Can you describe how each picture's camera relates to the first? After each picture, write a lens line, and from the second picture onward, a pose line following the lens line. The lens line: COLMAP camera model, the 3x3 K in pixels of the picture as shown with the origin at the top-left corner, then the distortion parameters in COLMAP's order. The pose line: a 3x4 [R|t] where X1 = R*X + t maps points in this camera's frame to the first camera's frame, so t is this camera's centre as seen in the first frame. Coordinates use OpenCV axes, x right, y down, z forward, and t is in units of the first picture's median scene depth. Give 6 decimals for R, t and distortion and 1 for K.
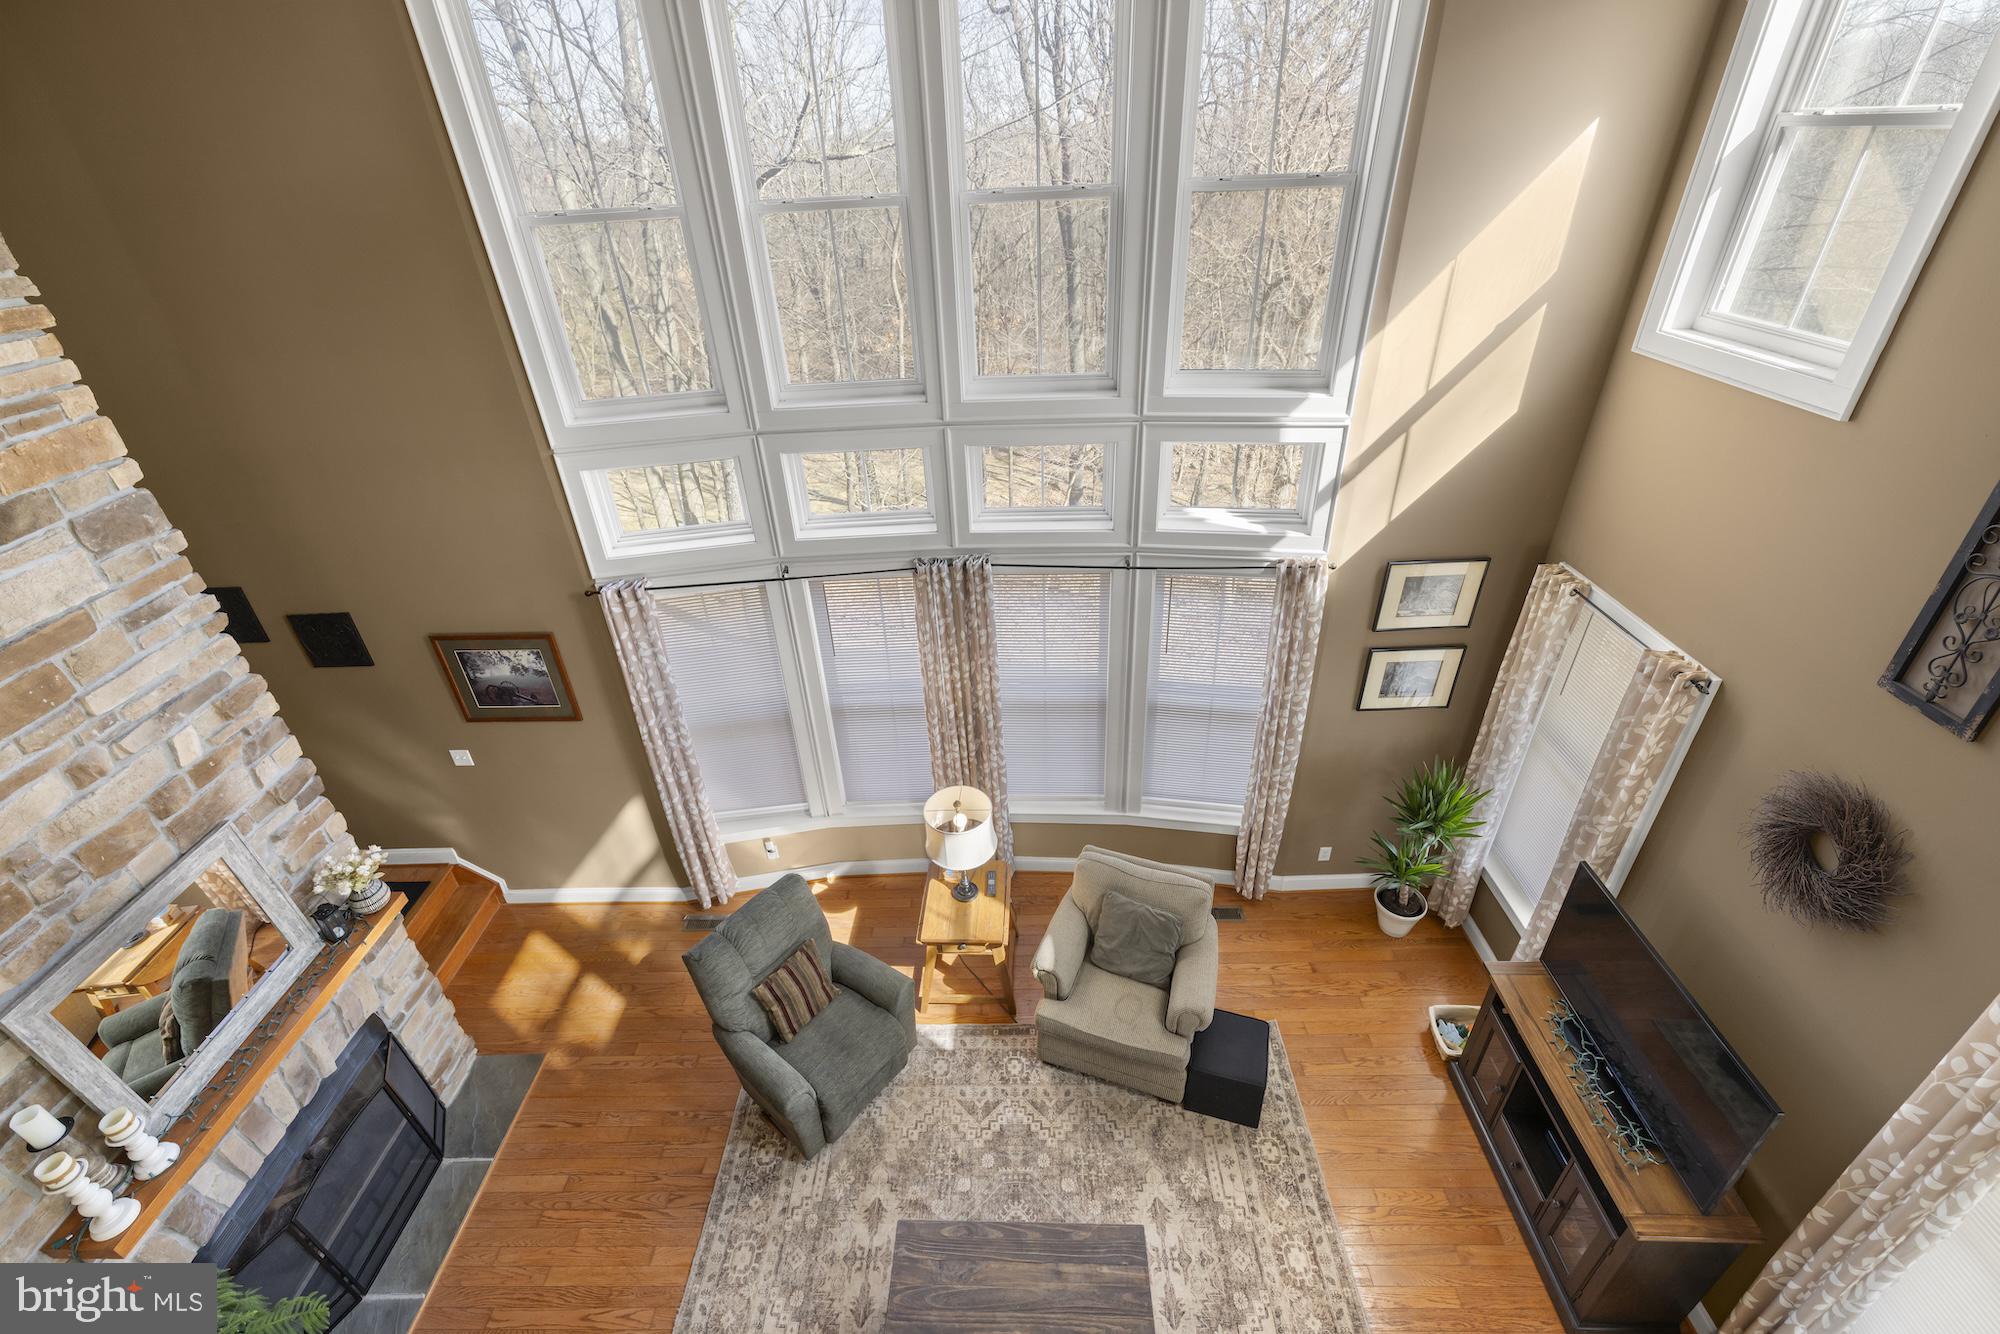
lens RADIAL K [[845.3, 0, 983.4], [0, 845.3, 648.4], [0, 0, 1]] dist [0.002157, -0.001310]
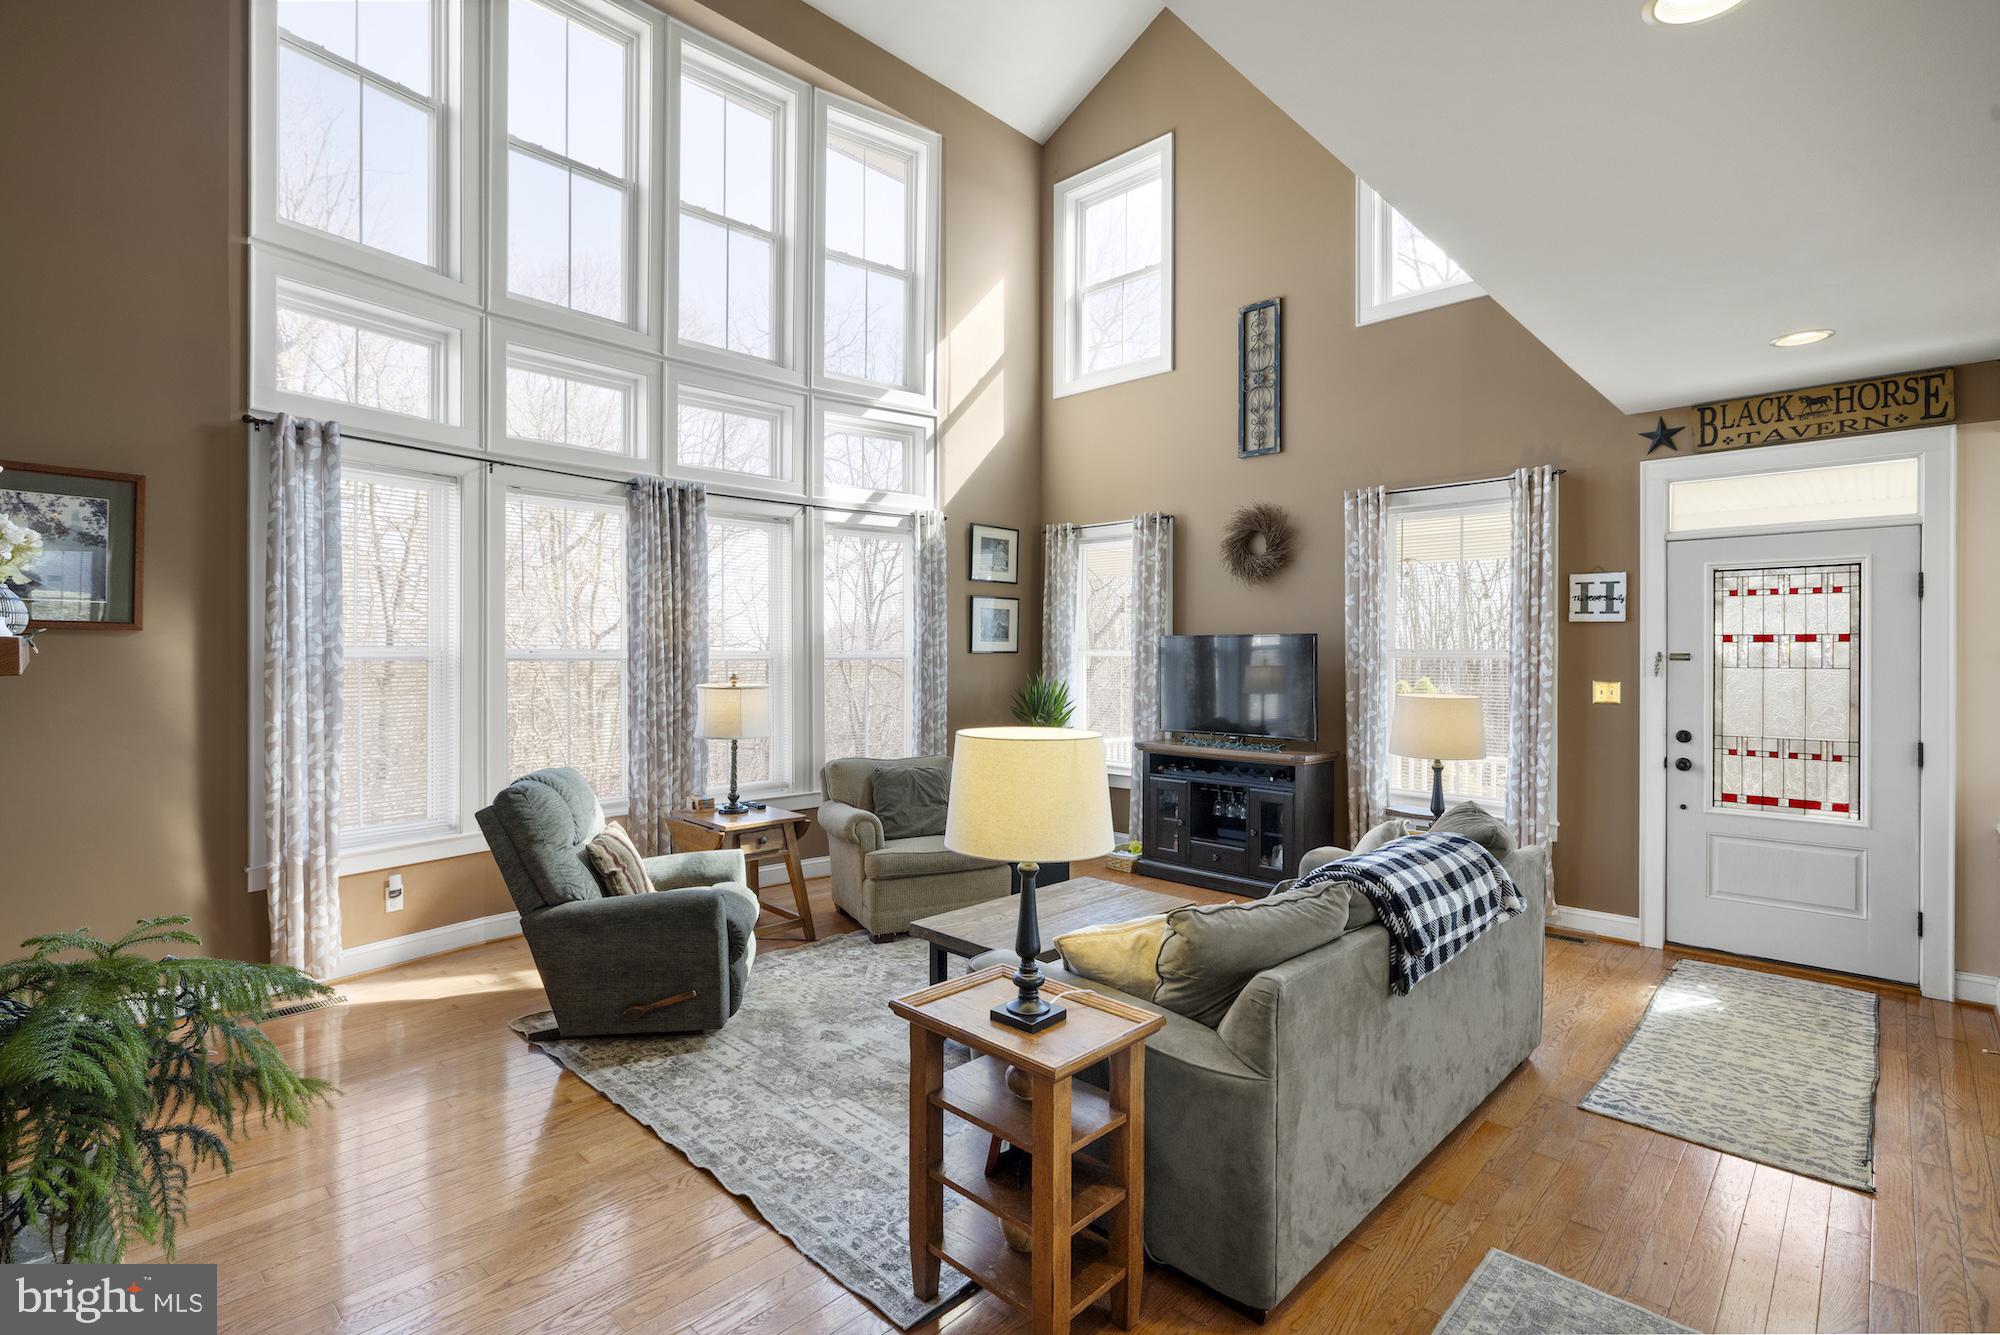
lens RADIAL K [[946.4, 0, 991.3], [0, 946.4, 652.5], [0, 0, 1]] dist [-0.004027, 0.000712]
pose [[0.677704, 0.046888, 0.733838, -0.676220], [0.350280, 0.856879, -0.378235, 0.725096], [-0.646545, 0.513380, 0.564287, 0.207944]]
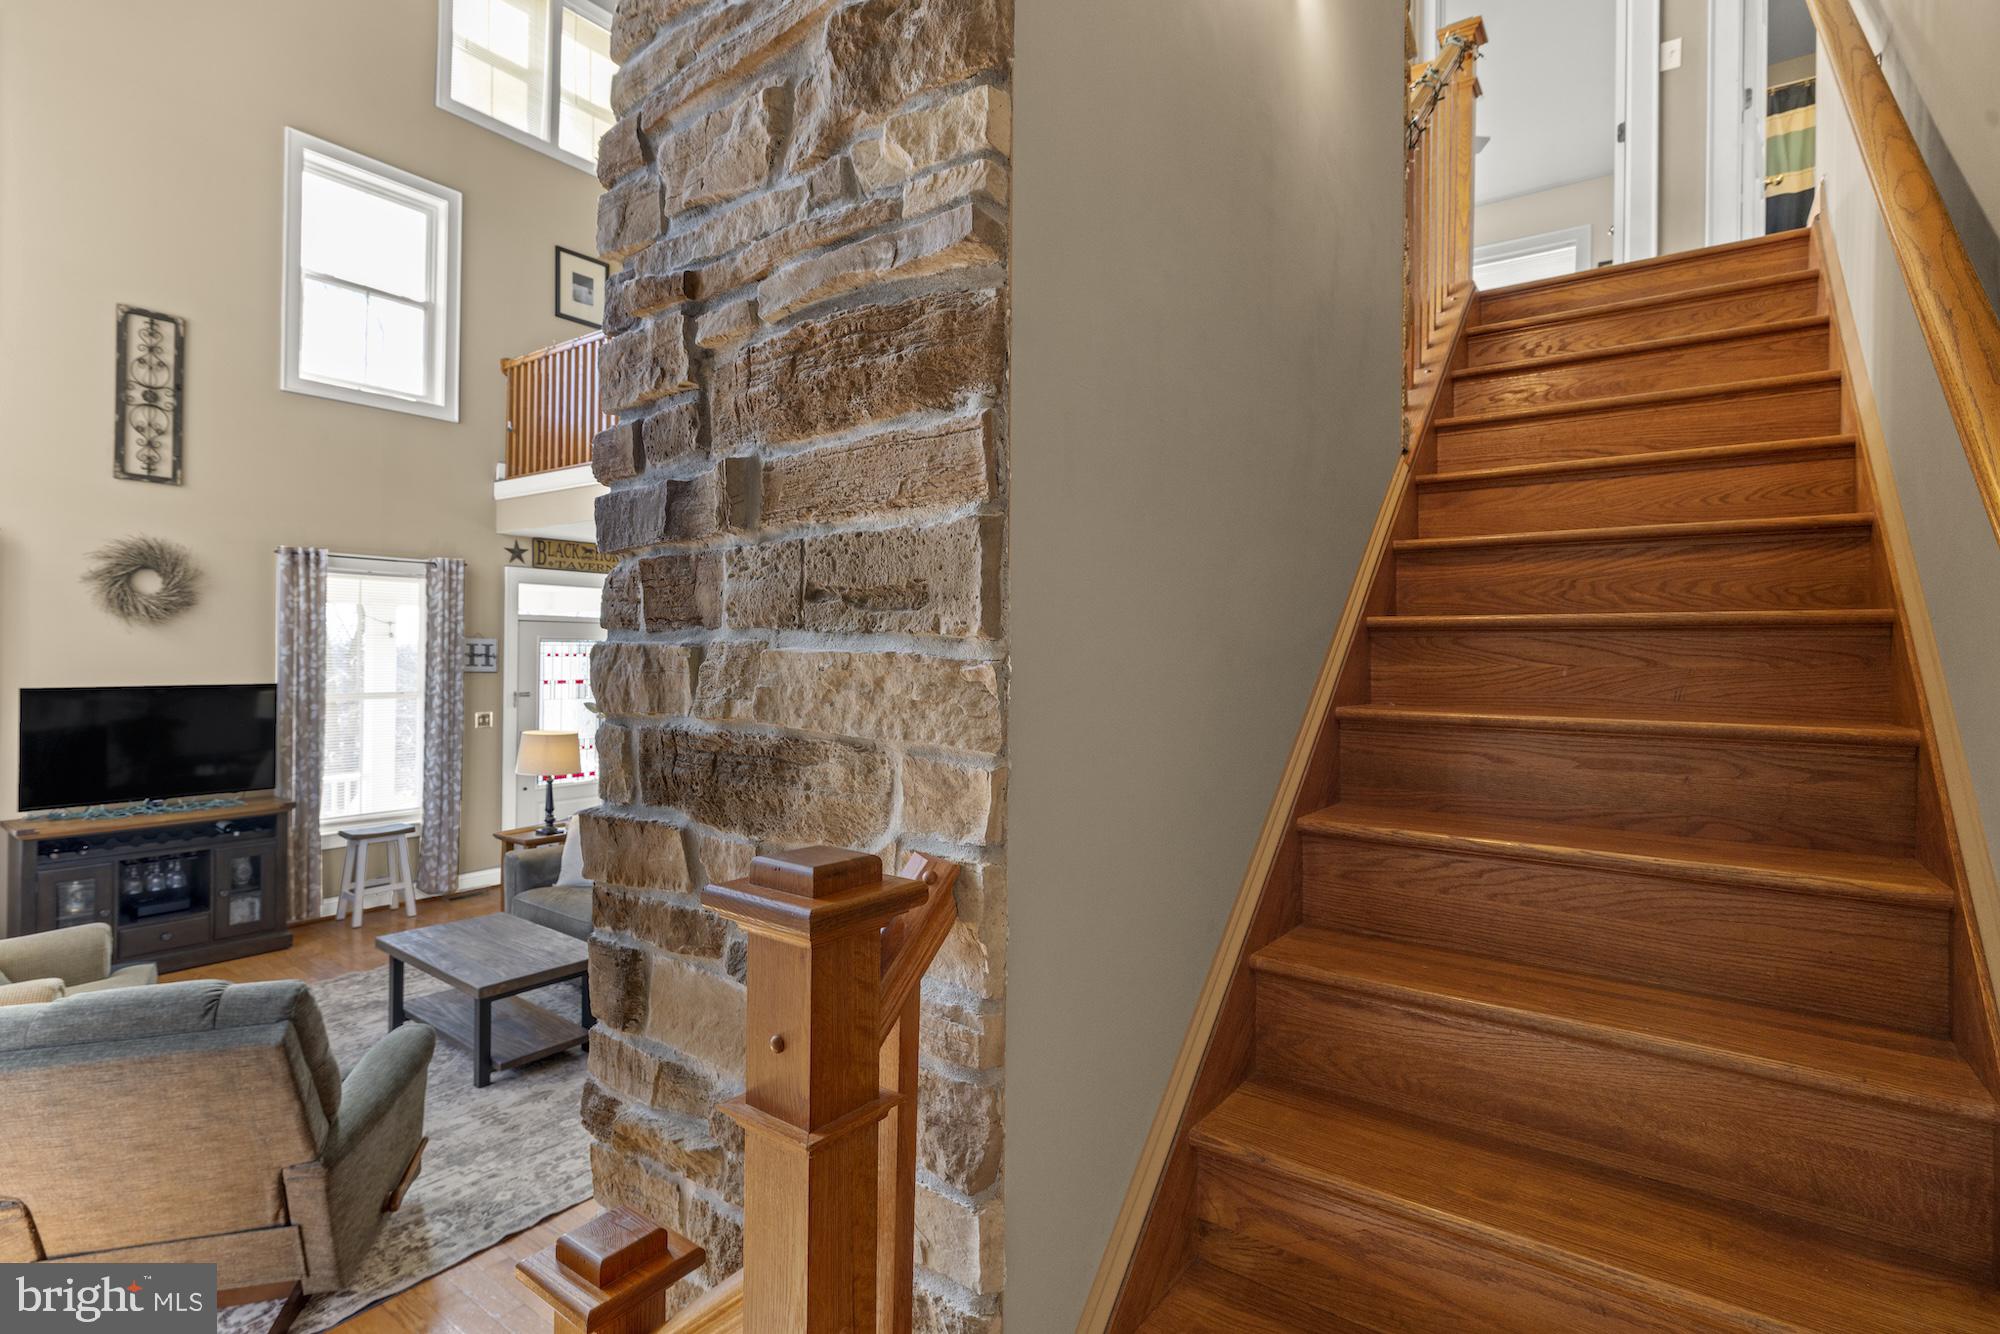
lens RADIAL K [[946.4, 0, 994.0], [0, 946.4, 647.1], [0, 0, 1]] dist [-0.004027, 0.000712]
pose [[-0.822054, 0.039030, 0.568070, -1.027964], [0.316236, 0.860938, 0.398473, 0.094475], [-0.473521, 0.507211, -0.720080, 1.119208]]
